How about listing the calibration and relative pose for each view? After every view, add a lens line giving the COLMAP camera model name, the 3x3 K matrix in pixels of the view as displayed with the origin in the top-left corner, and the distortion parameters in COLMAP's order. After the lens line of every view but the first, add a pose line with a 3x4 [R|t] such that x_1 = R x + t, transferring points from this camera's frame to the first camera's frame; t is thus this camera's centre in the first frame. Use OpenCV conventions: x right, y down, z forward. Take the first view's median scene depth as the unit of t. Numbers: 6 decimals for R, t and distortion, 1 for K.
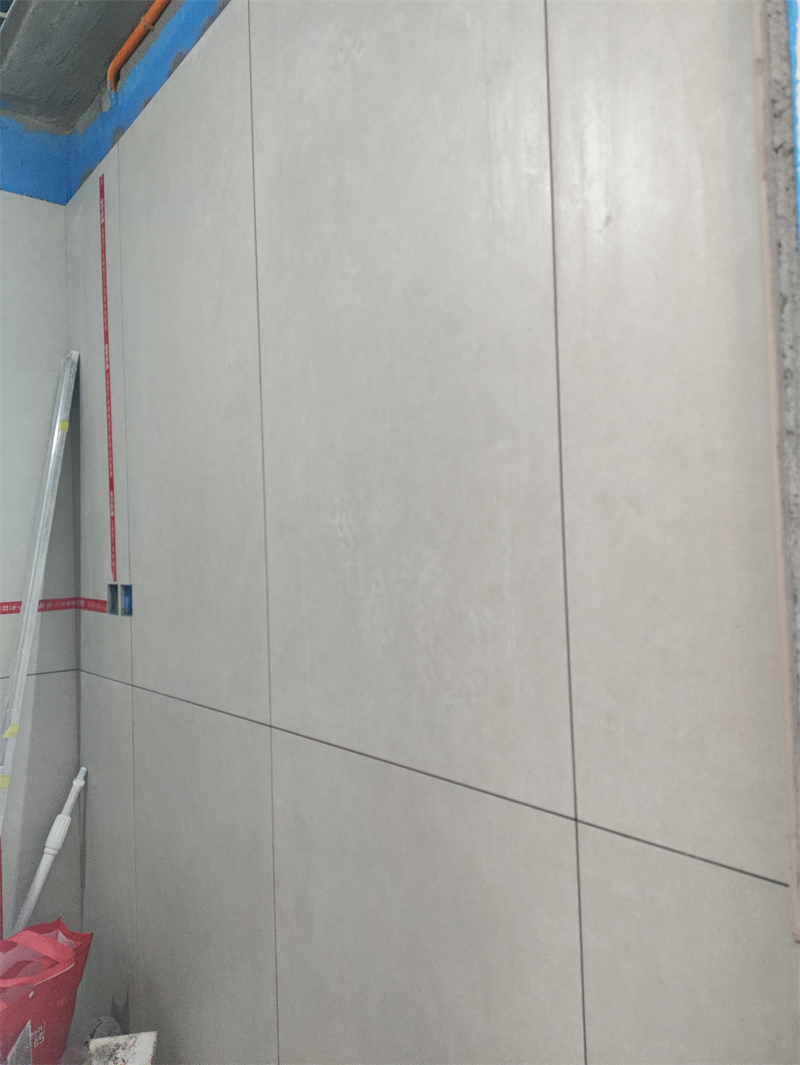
lens RADIAL K [[767.6, 0, 396.5], [0, 767.6, 534.0], [0, 0, 1]] dist [0.036163, -0.041611]
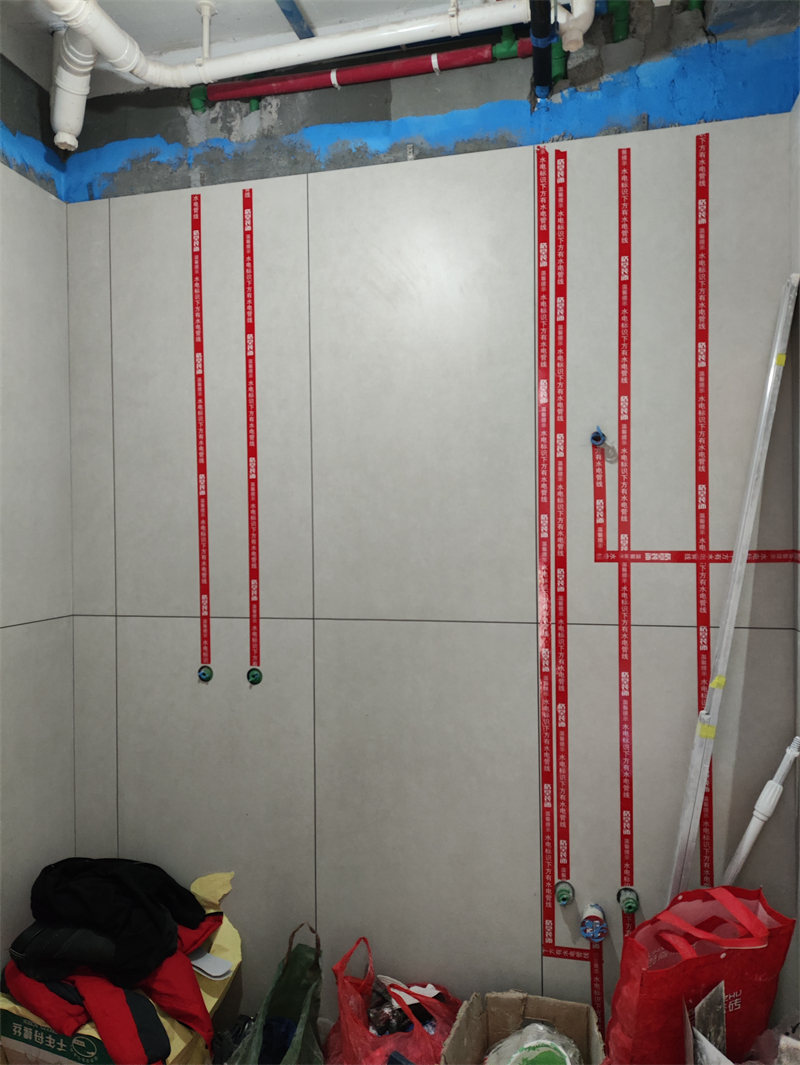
lens RADIAL K [[767.6, 0, 394.8], [0, 767.6, 530.9], [0, 0, 1]] dist [0.036163, -0.041611]
pose [[0.594884, 0.028323, -0.803313, 0.035970], [0.019301, 0.998588, 0.049501, 0.006798], [0.803580, -0.044952, 0.593497, 0.093852]]
